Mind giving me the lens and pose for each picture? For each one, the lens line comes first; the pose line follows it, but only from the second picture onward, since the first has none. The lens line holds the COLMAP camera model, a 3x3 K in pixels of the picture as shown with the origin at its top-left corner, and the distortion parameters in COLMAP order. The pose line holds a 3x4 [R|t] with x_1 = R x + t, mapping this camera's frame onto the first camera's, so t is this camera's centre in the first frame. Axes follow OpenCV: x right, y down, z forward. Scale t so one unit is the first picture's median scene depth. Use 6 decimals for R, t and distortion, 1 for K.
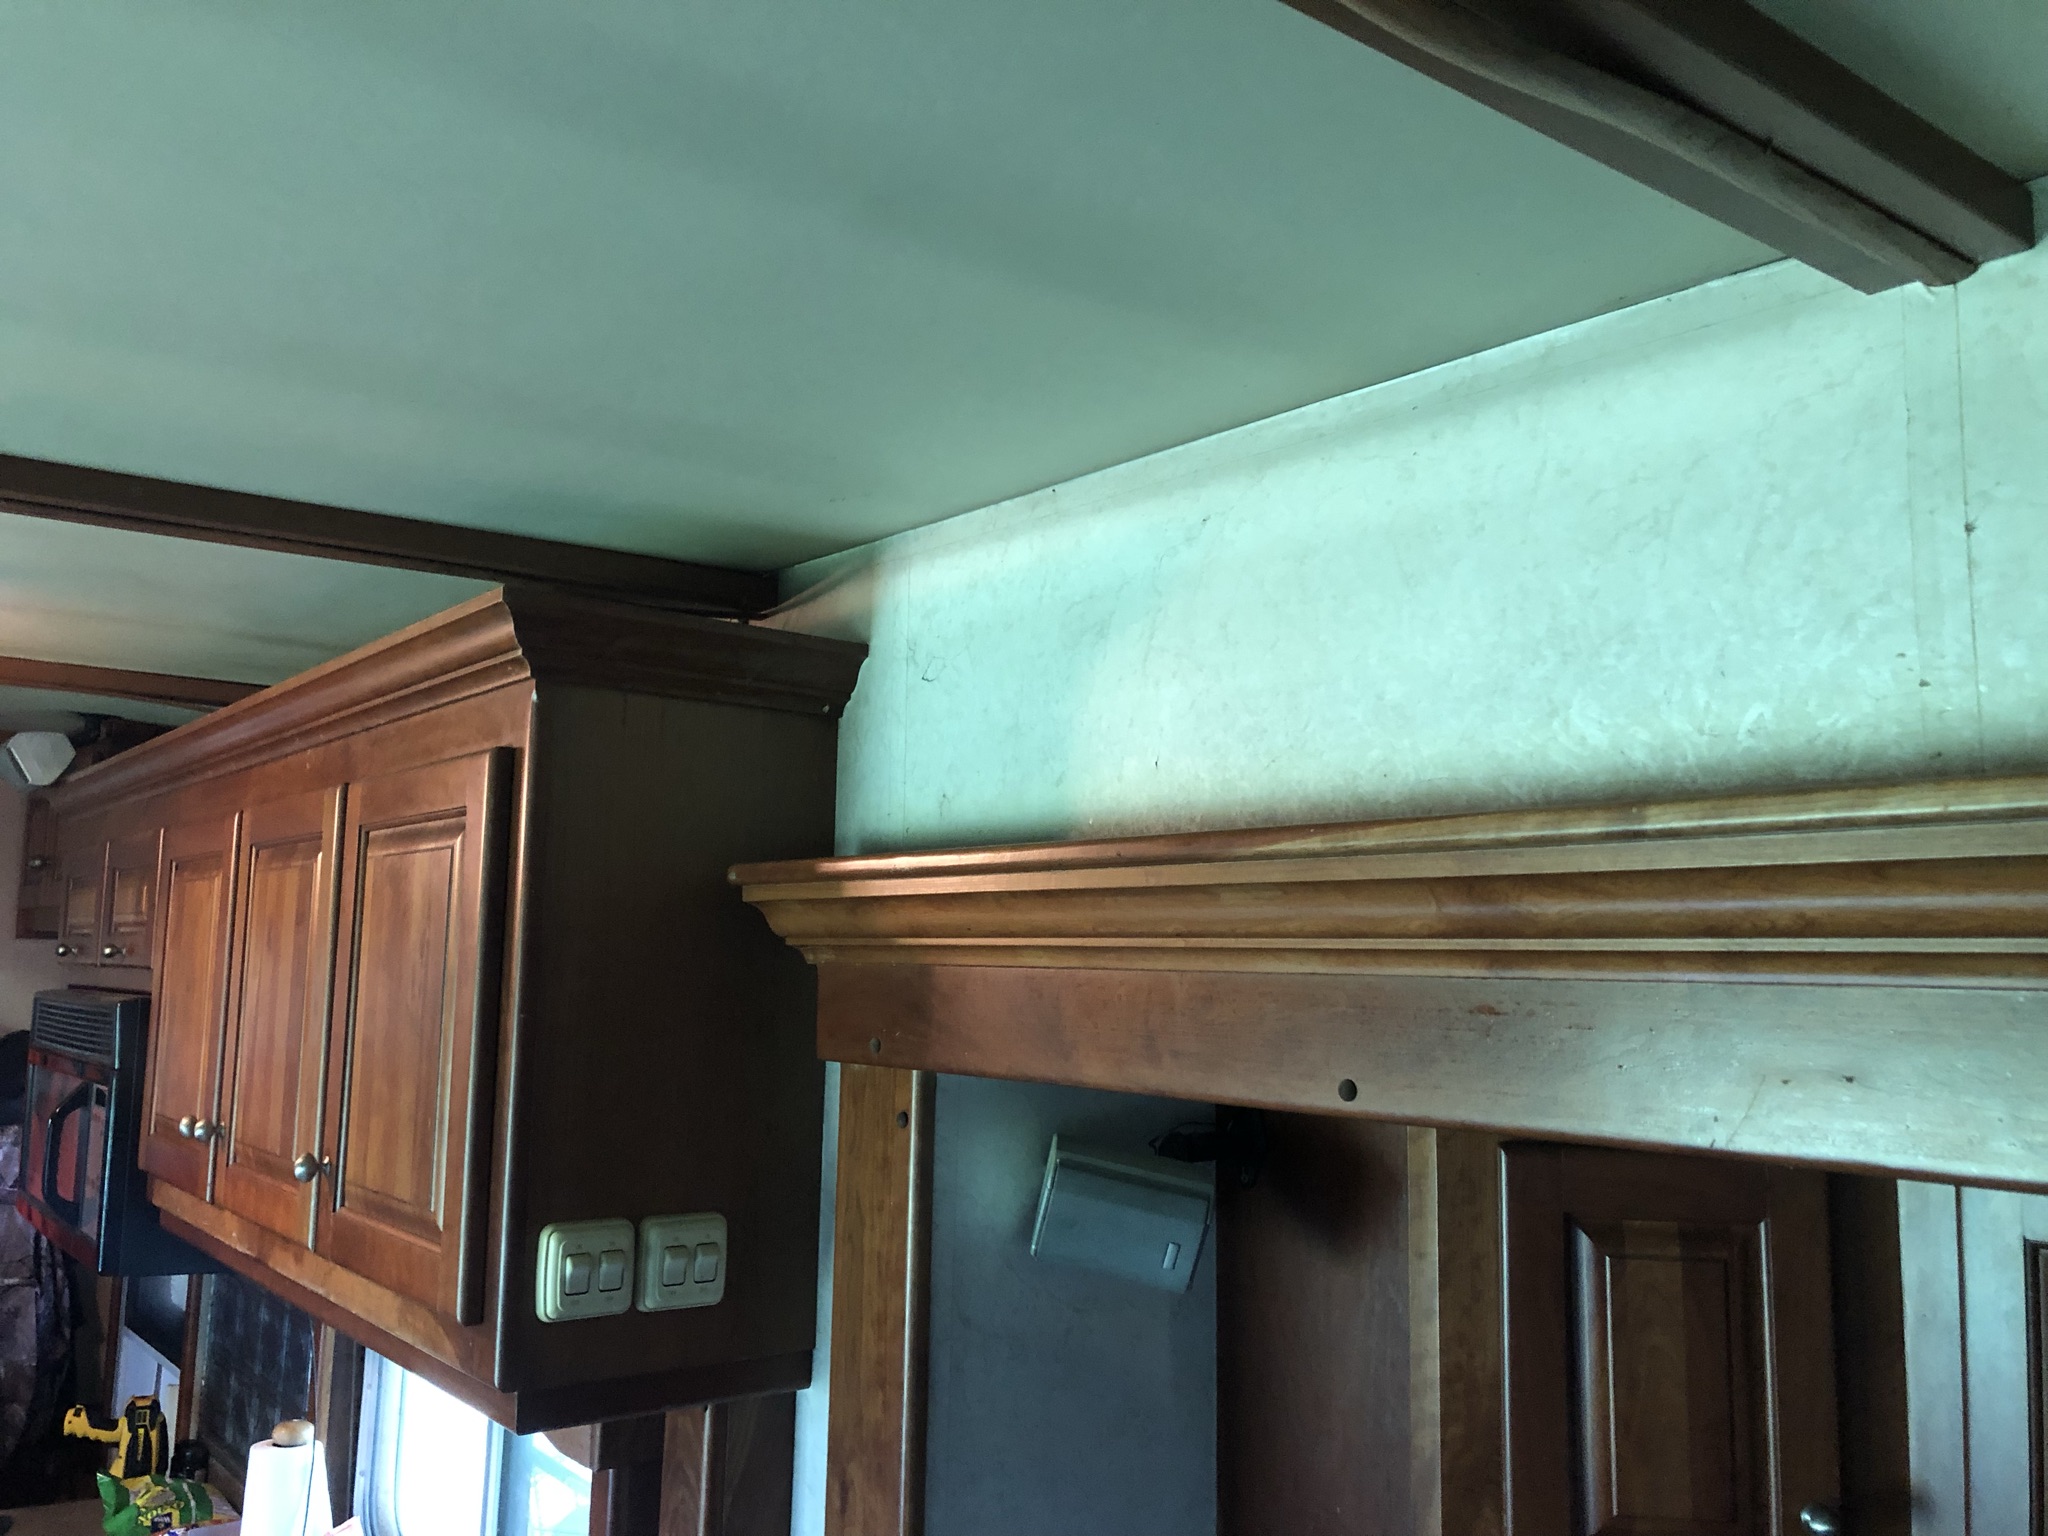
lens RADIAL K [[1656.0, 0, 1014.1], [0, 1656.0, 738.0], [0, 0, 1]] dist [0.015612, -0.008364]
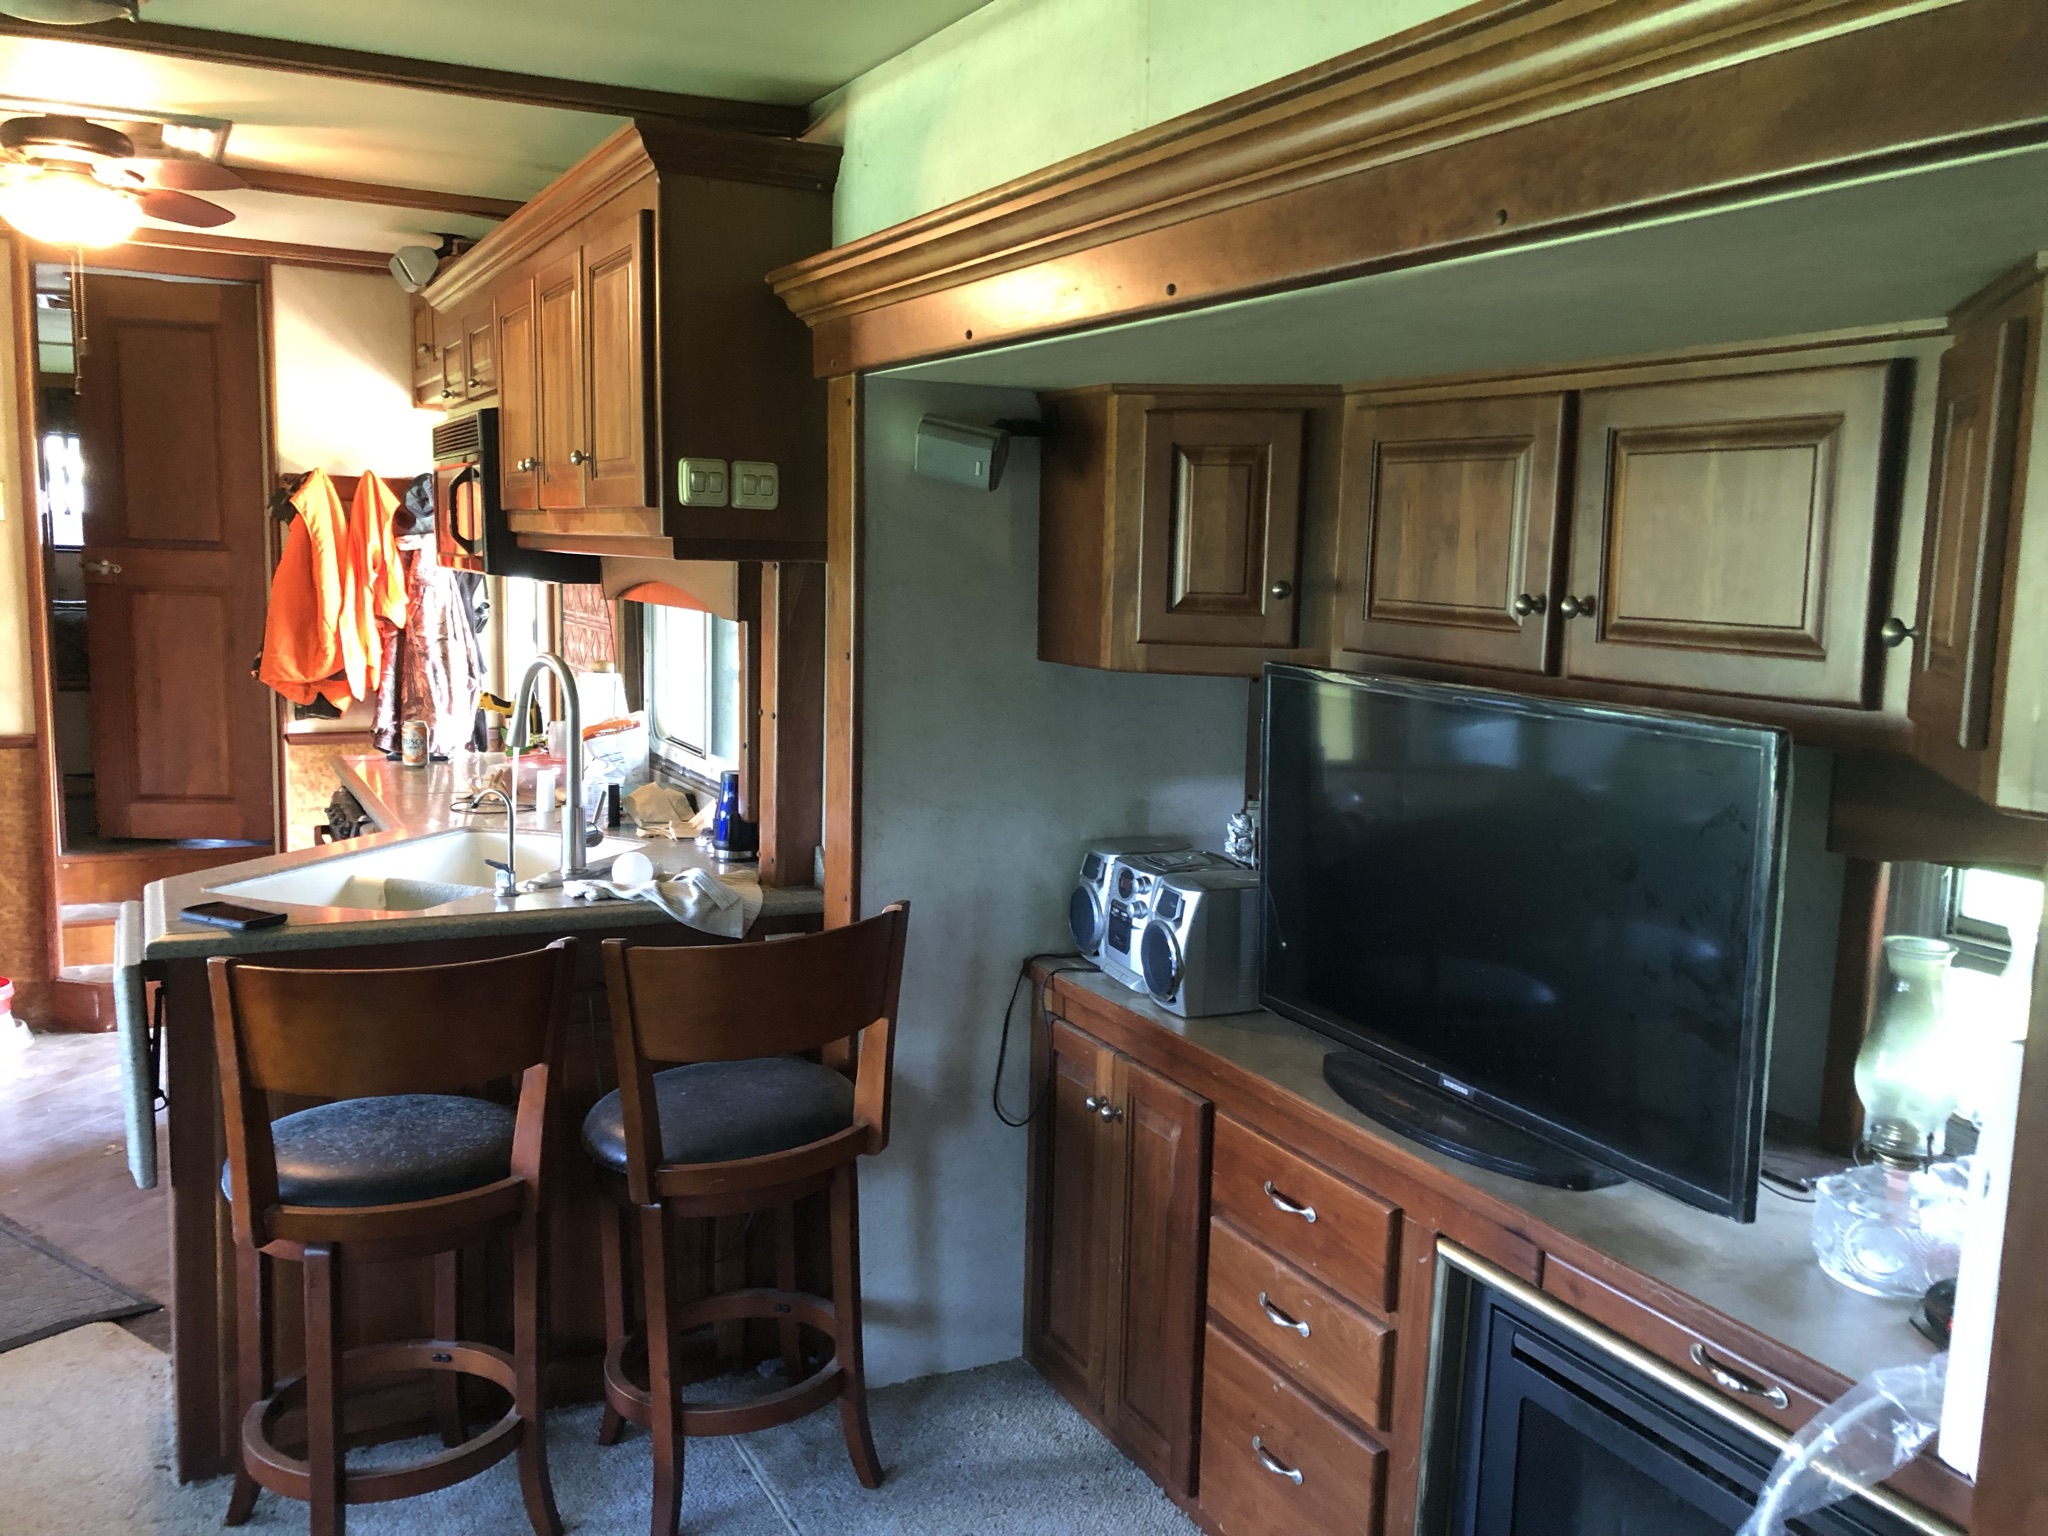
lens RADIAL K [[1687.6, 0, 1058.3], [0, 1687.6, 780.6], [0, 0, 1]] dist [0.021154, -0.016537]
pose [[0.985229, 0.029460, -0.168691, 0.503874], [0.016653, 0.963939, 0.265602, 0.129100], [0.170432, -0.264488, 0.949210, -0.930587]]
